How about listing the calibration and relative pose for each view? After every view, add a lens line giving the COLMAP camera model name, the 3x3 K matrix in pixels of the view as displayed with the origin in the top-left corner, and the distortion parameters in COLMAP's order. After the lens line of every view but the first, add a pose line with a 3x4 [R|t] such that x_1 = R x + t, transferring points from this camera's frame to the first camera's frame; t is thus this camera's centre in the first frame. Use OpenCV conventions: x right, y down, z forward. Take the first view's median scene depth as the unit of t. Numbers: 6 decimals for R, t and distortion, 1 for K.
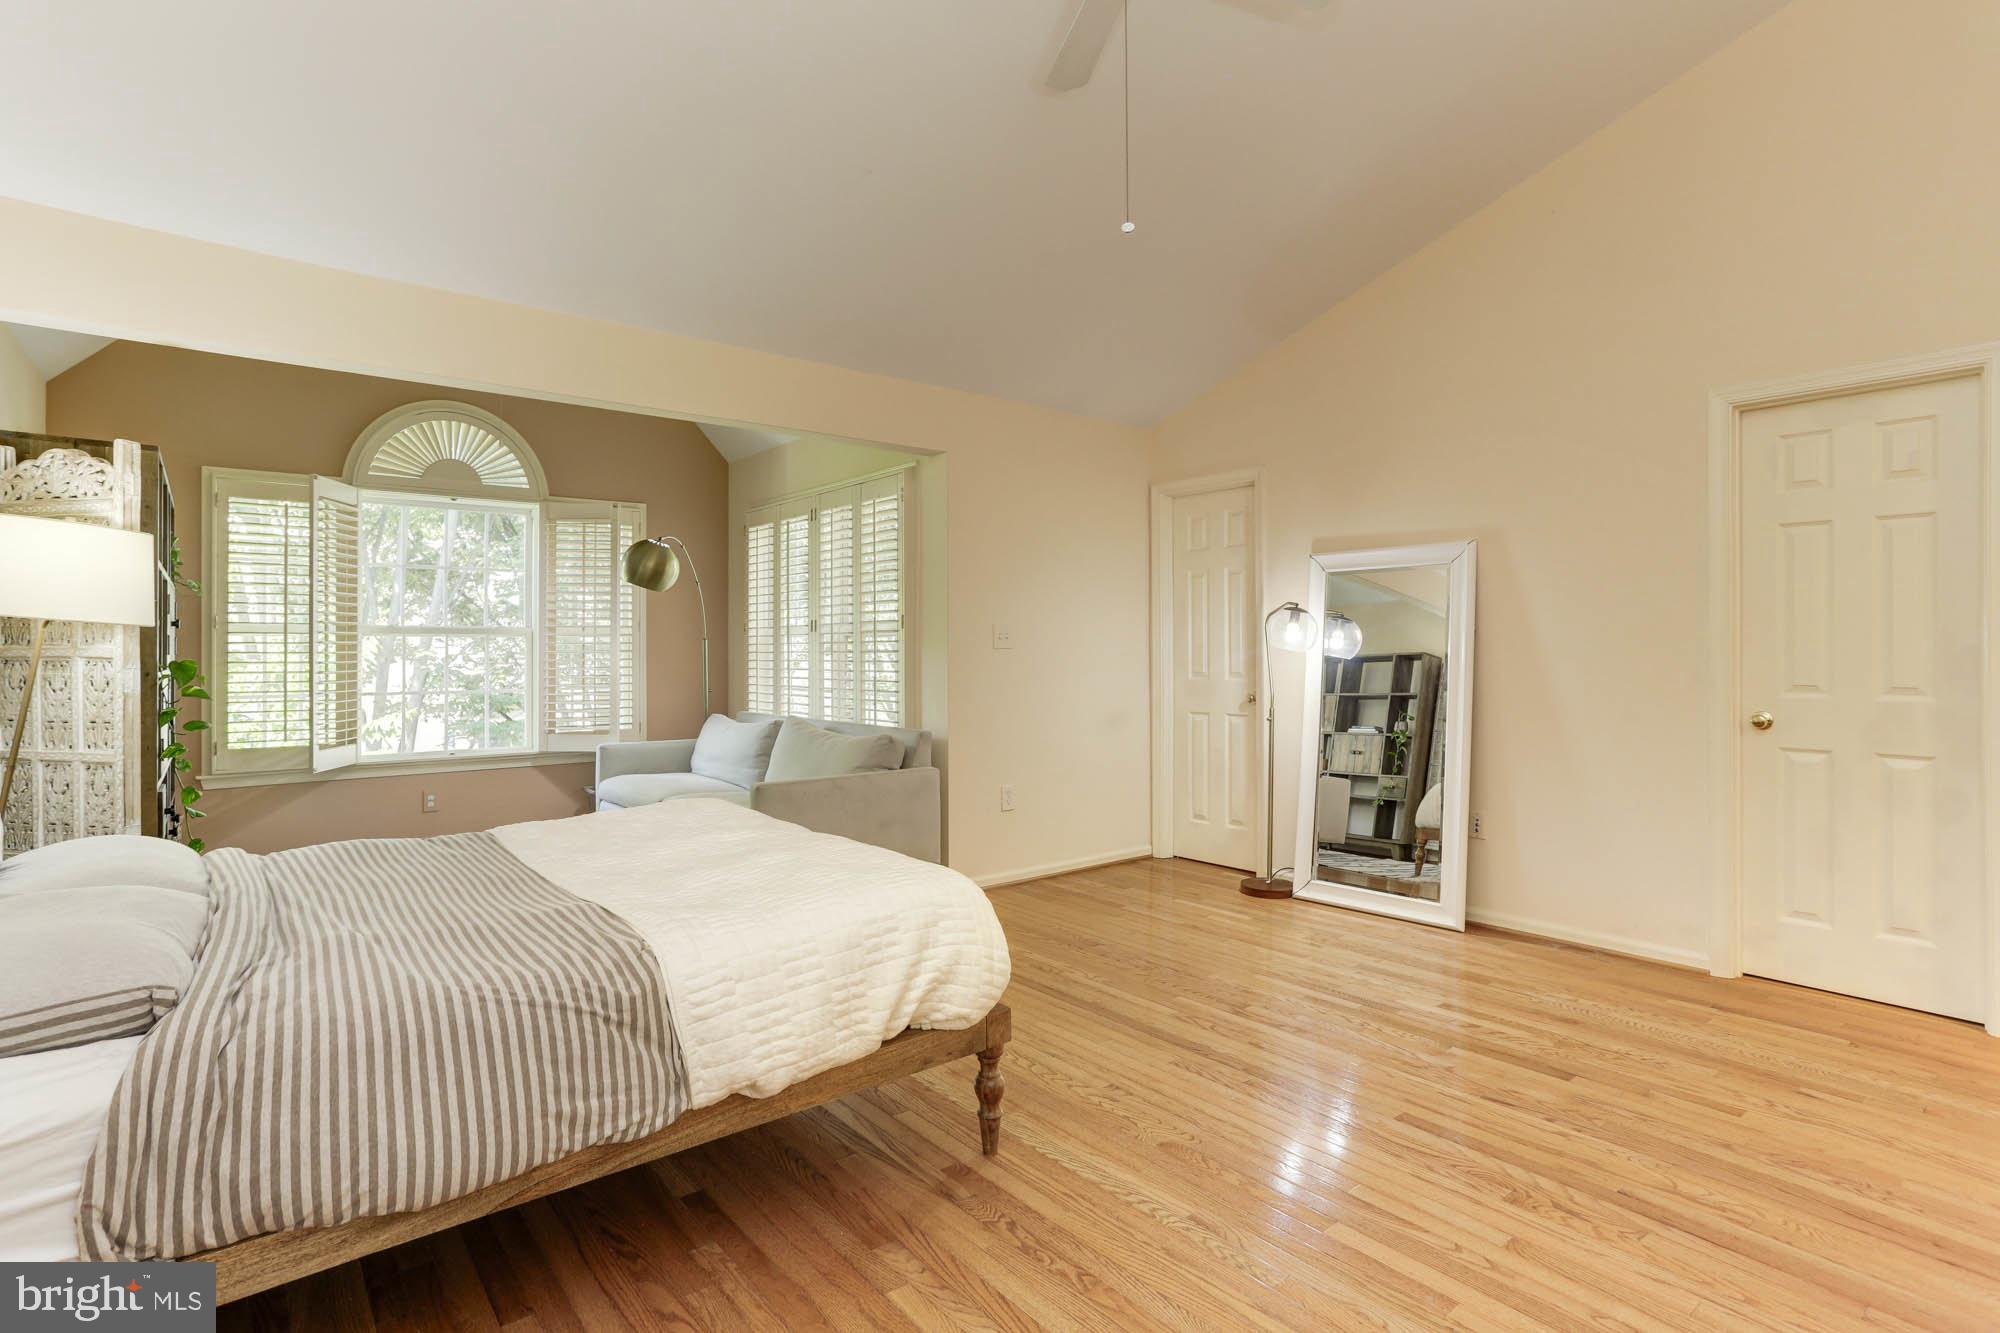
lens RADIAL K [[946.2, 0, 997.0], [0, 946.2, 658.2], [0, 0, 1]] dist [-0.033068, -0.000252]
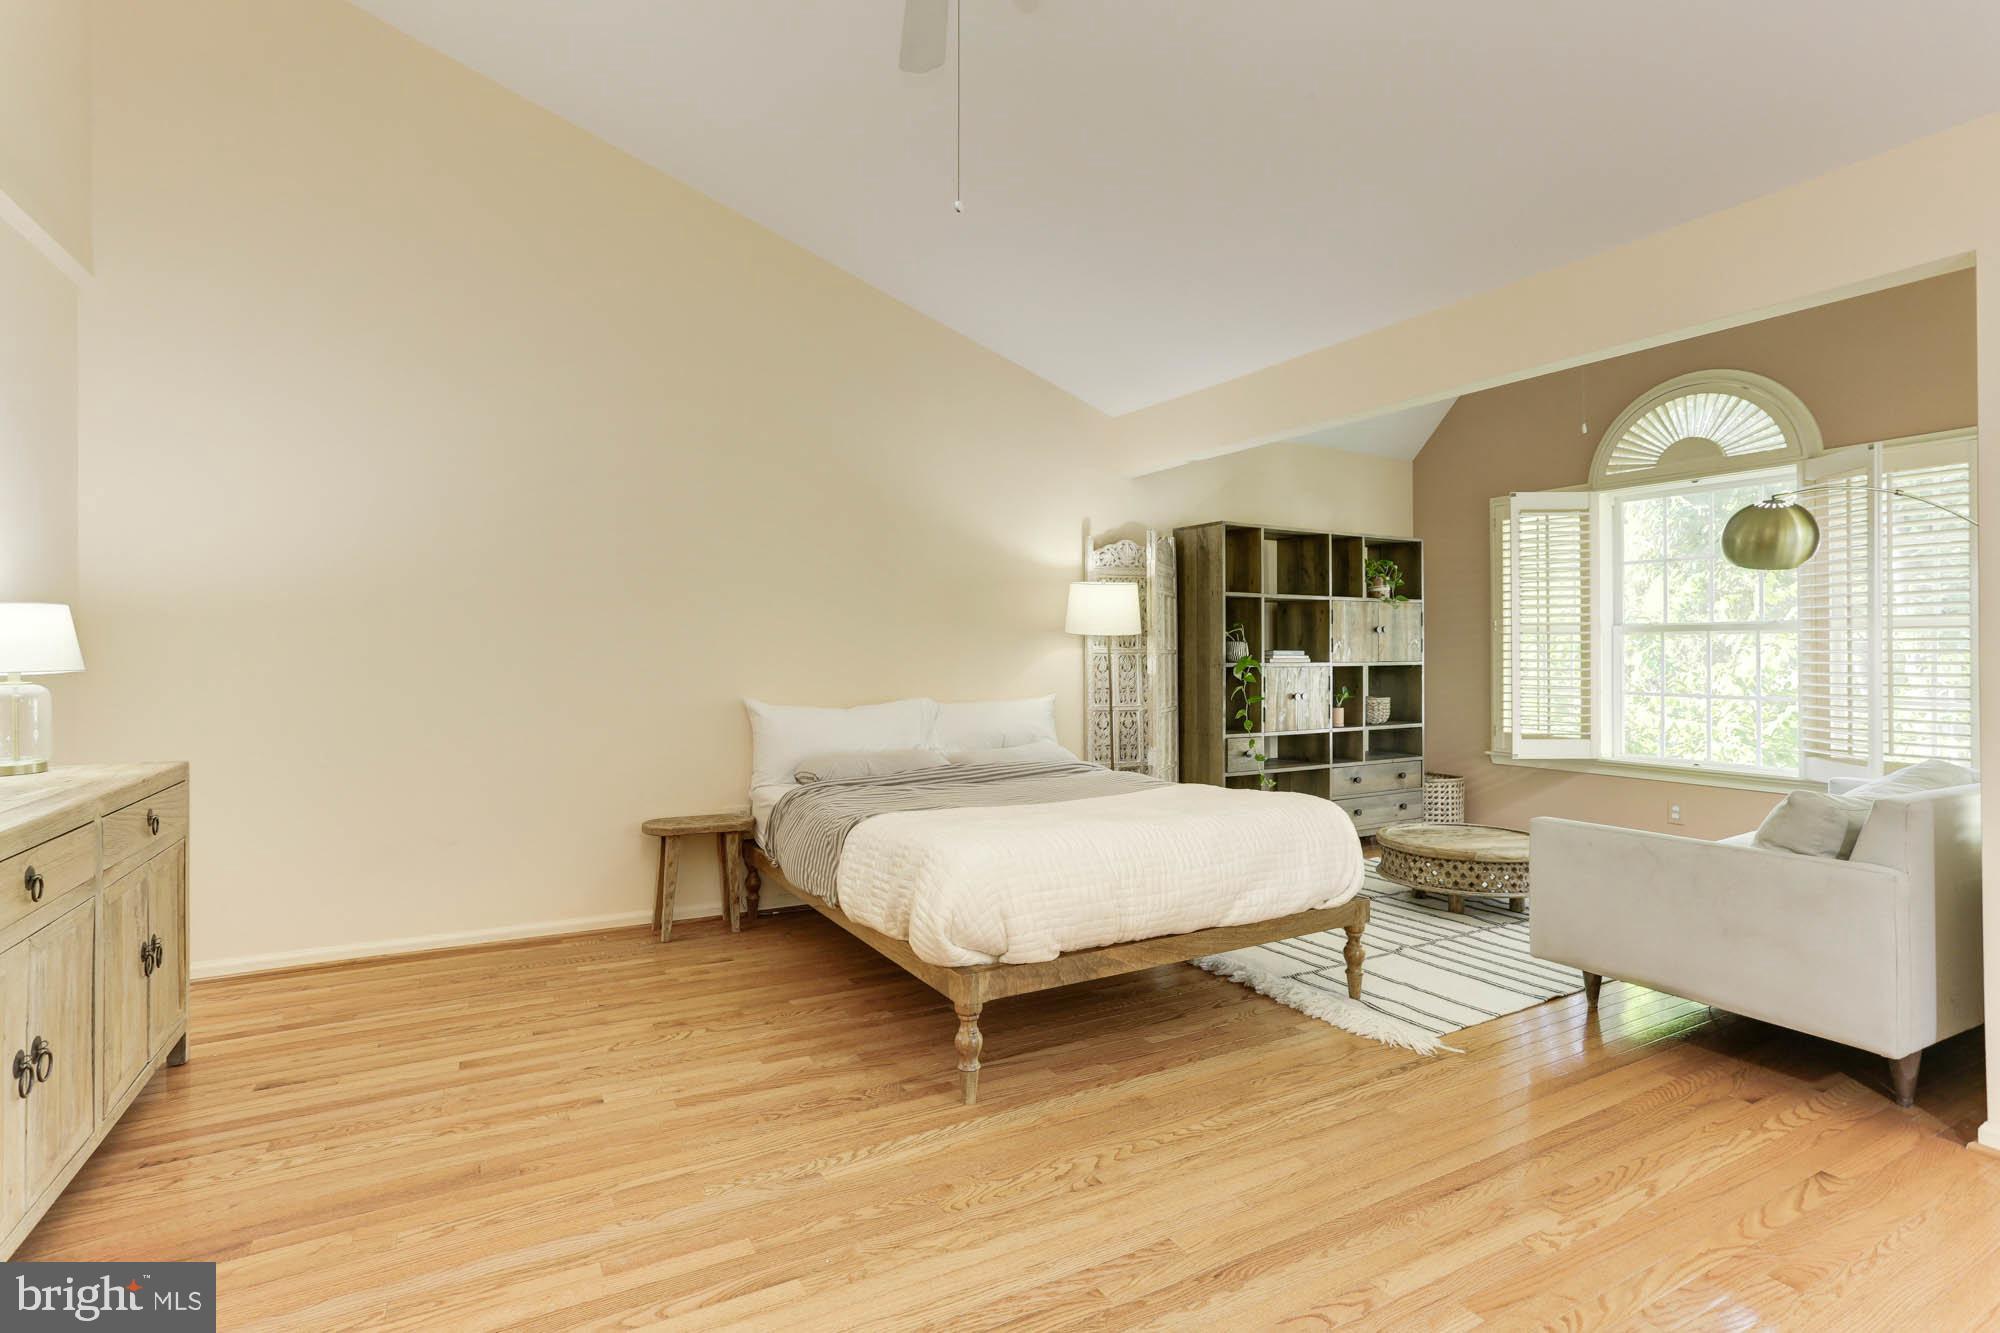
lens RADIAL K [[986.5, 0, 998.3], [0, 986.5, 659.2], [0, 0, 1]] dist [-0.014416, 0.015563]
pose [[-0.159652, 0.011964, -0.987101, 0.487302], [-0.006700, 0.999890, 0.013203, -0.007476], [0.987151, 0.008721, -0.159554, 0.519513]]
